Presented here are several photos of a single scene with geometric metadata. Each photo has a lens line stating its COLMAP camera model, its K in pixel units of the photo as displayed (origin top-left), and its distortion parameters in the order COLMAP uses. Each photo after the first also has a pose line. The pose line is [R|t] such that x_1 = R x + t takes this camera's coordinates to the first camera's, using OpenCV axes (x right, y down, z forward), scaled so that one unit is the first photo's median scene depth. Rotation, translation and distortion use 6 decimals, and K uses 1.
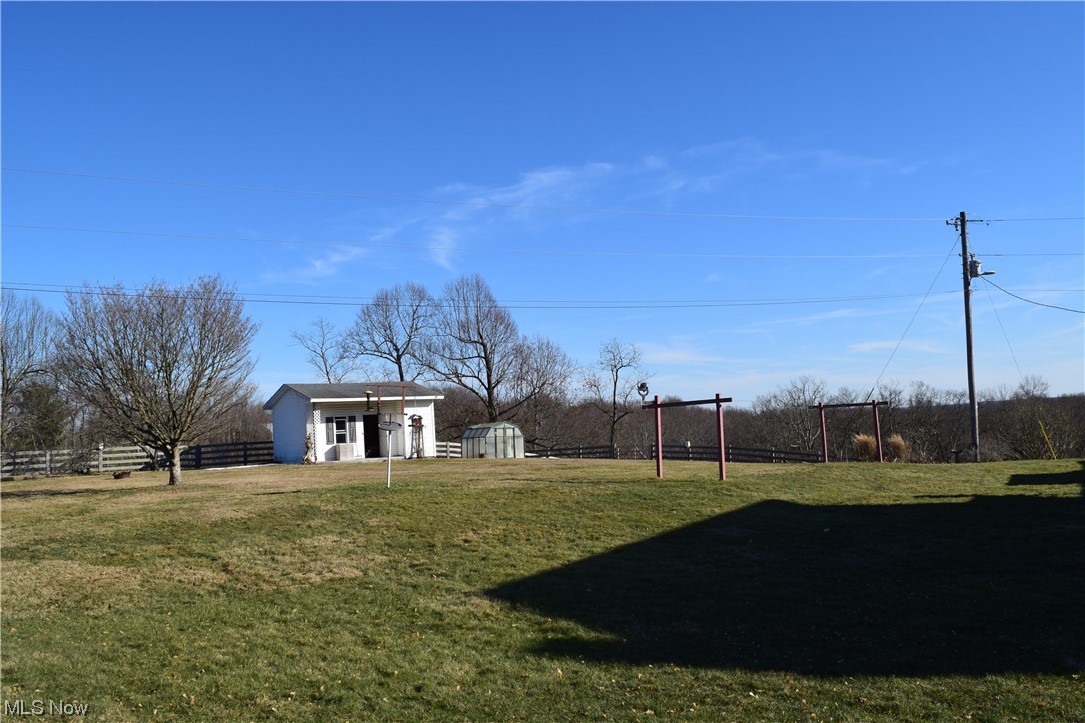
lens RADIAL K [[851.7, 0, 542.5], [0, 851.7, 361.5], [0, 0, 1]] dist [-0.007395, -0.002232]
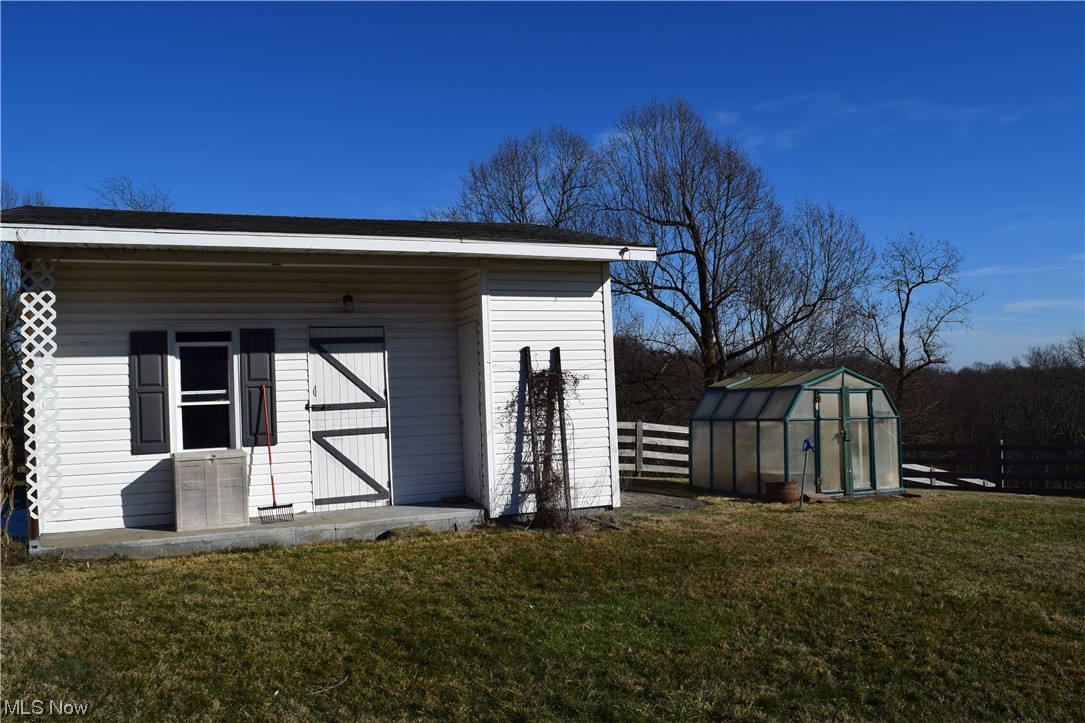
lens RADIAL K [[851.7, 0, 542.5], [0, 851.7, 361.5], [0, 0, 1]] dist [-0.007395, -0.002232]
pose [[0.982476, 0.011735, -0.186021, -0.093118], [-0.001967, 0.998613, 0.052605, 0.053334], [0.186380, -0.051317, 0.981137, 0.694437]]
